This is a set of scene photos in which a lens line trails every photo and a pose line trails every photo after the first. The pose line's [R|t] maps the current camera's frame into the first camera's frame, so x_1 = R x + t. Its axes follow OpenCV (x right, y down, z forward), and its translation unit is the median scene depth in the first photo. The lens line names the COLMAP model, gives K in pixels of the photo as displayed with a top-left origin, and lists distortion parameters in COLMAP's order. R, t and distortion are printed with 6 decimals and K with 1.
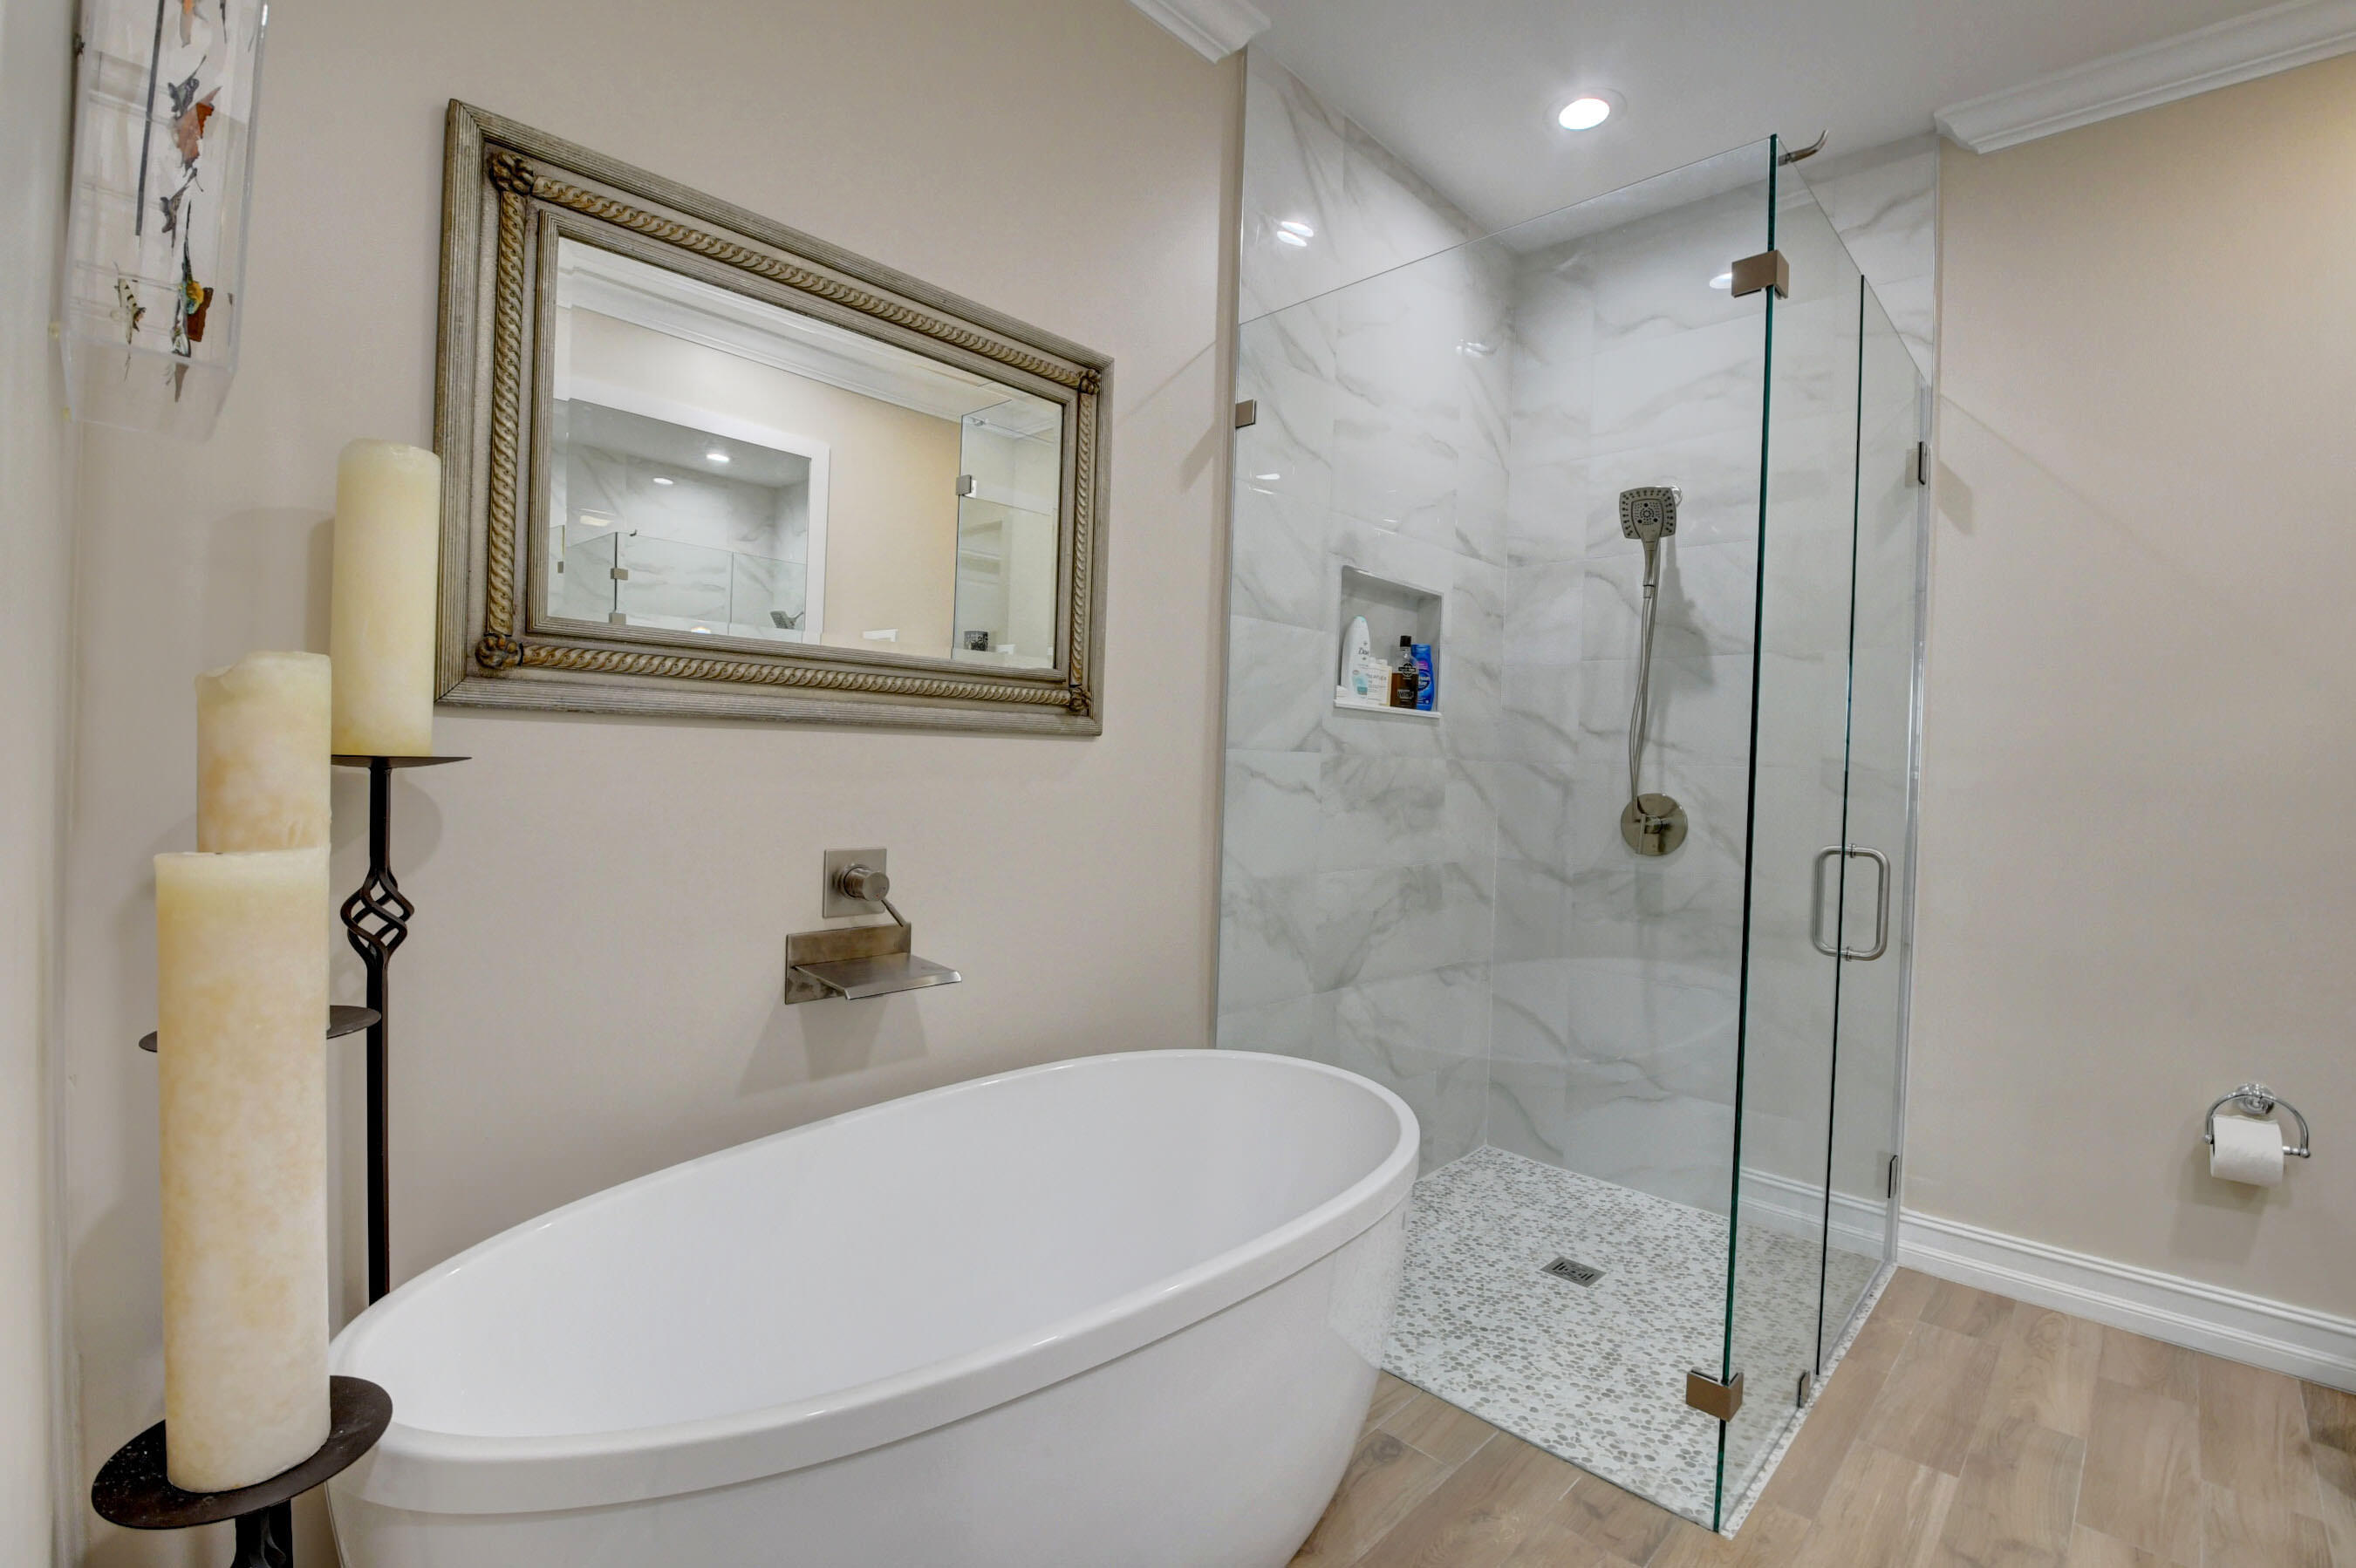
lens RADIAL K [[1036.4, 0, 1178.3], [0, 1036.4, 777.0], [0, 0, 1]] dist [-0.009332, -0.008745]
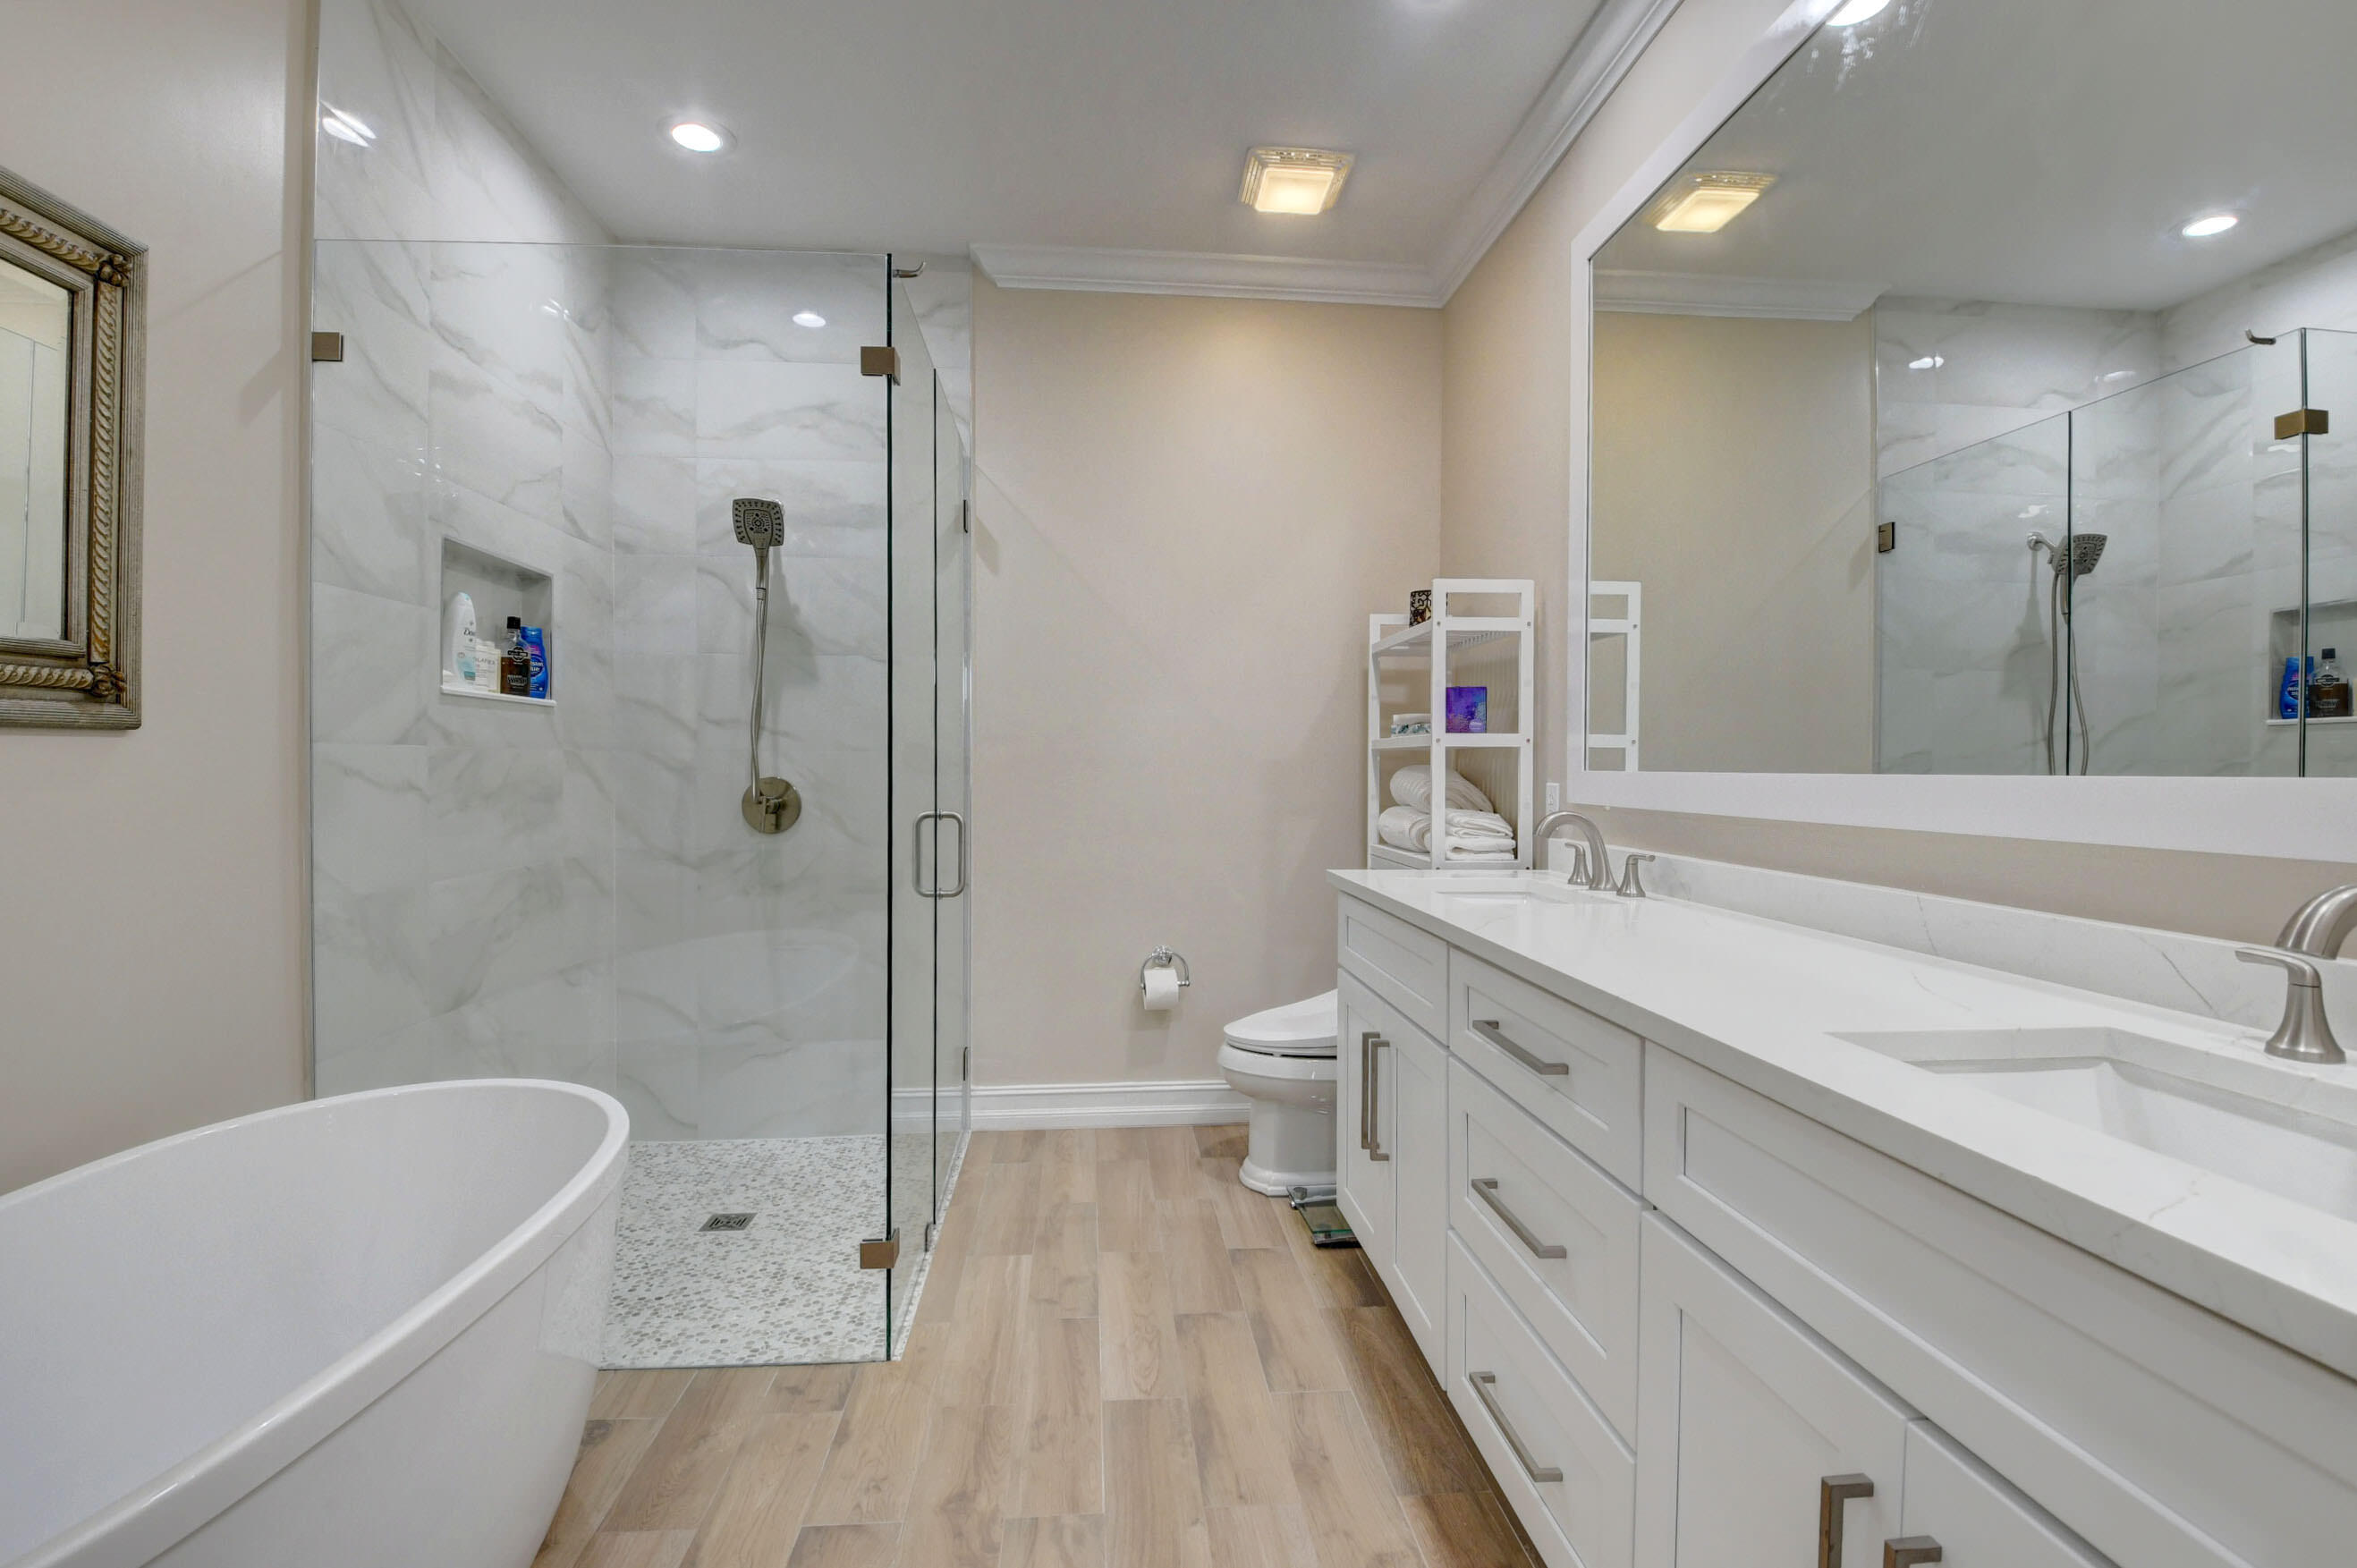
lens RADIAL K [[1036.9, 0, 1176.3], [0, 1036.9, 774.6], [0, 0, 1]] dist [-0.009332, -0.008745]
pose [[0.655101, -0.035862, 0.754690, -0.115645], [0.026452, 0.999349, 0.024526, -0.002978], [-0.755078, 0.003896, 0.655623, -0.068531]]
